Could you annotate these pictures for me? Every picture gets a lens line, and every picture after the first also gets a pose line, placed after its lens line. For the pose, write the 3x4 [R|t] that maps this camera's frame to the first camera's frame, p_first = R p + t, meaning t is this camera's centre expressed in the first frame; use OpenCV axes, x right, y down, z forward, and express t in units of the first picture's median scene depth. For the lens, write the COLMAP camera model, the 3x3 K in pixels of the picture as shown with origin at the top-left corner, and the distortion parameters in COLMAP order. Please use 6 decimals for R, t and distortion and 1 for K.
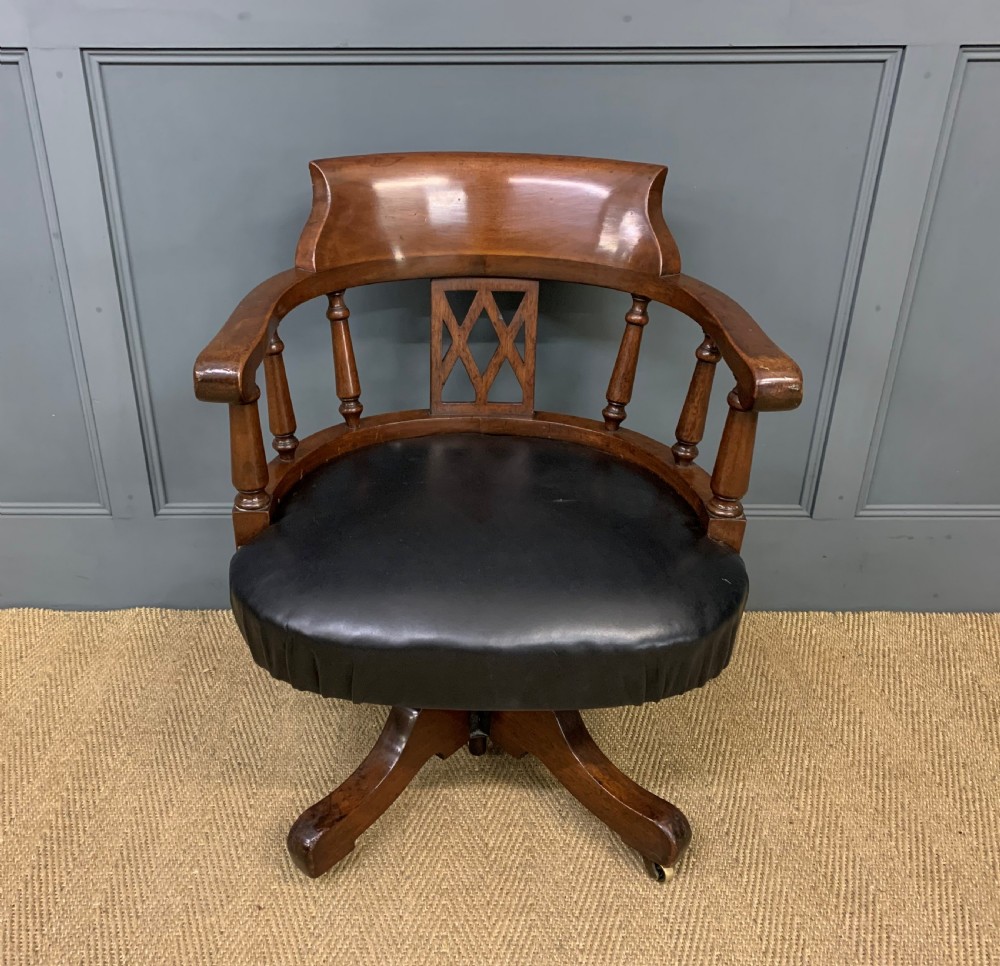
lens RADIAL K [[1036.8, 0, 442.1], [0, 1036.8, 489.4], [0, 0, 1]] dist [0.007692, 0.010355]
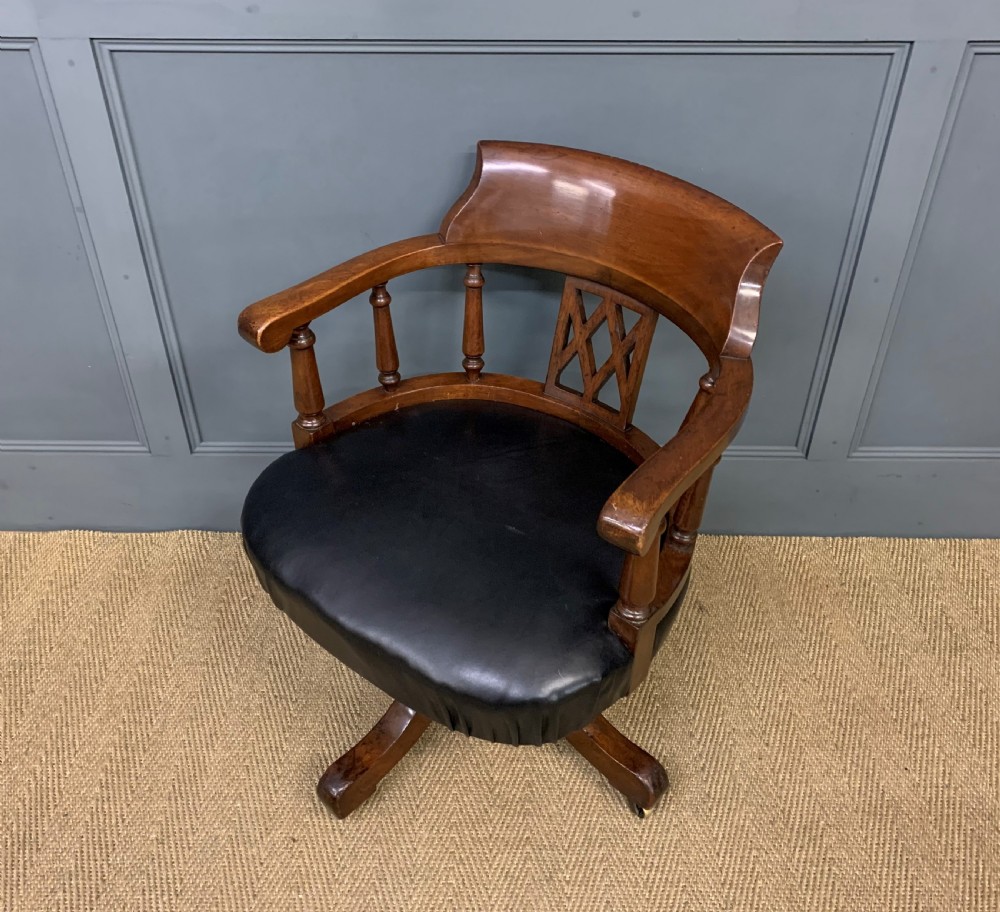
lens RADIAL K [[1032.1, 0, 494.9], [0, 1032.1, 445.0], [0, 0, 1]] dist [0.025796, -0.028559]
pose [[0.999992, 0.004089, 0.000422, 0.043298], [-0.004097, 0.982866, 0.184277, -0.226868], [0.000339, -0.184278, 0.982874, -0.054390]]
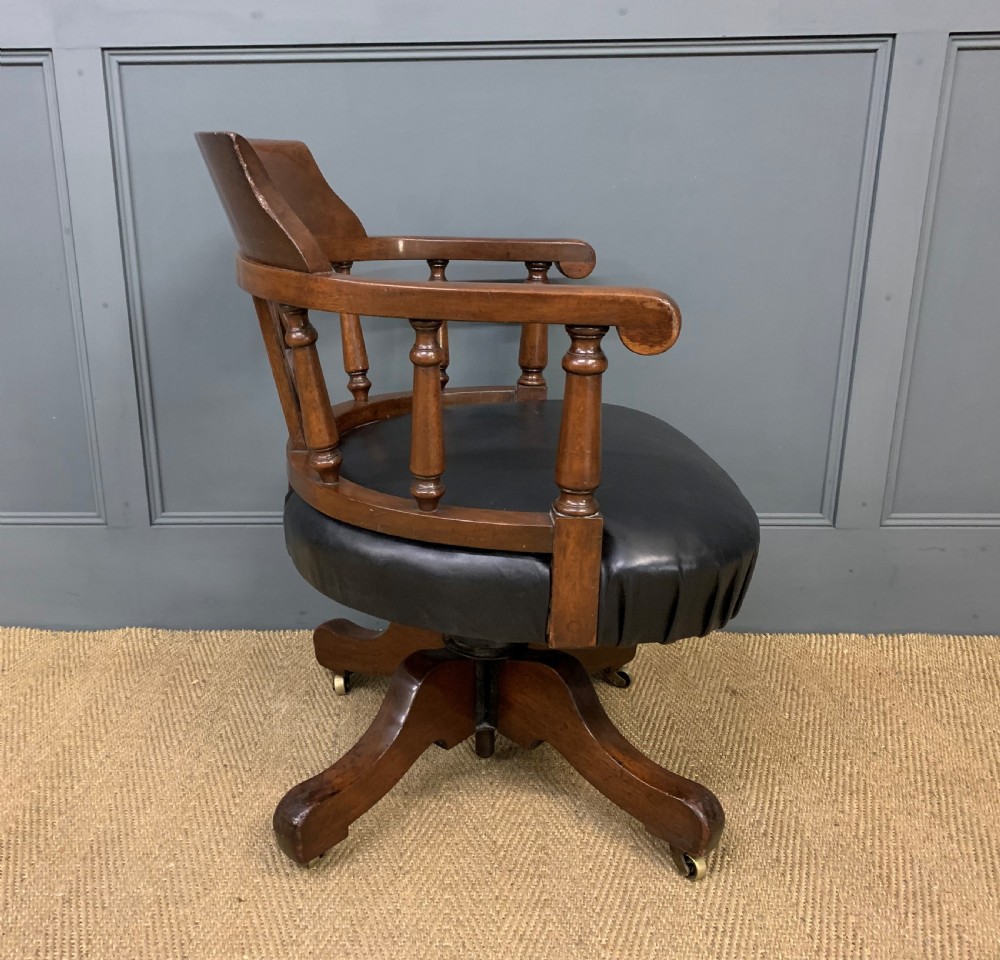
lens RADIAL K [[1033.9, 0, 419.8], [0, 1033.9, 456.9], [0, 0, 1]] dist [-0.002817, 0.027272]
pose [[0.999567, -0.001298, -0.029394, 0.004660], [-0.004189, 0.982576, -0.185816, 0.177701], [0.029123, 0.185858, 0.982145, 0.057192]]
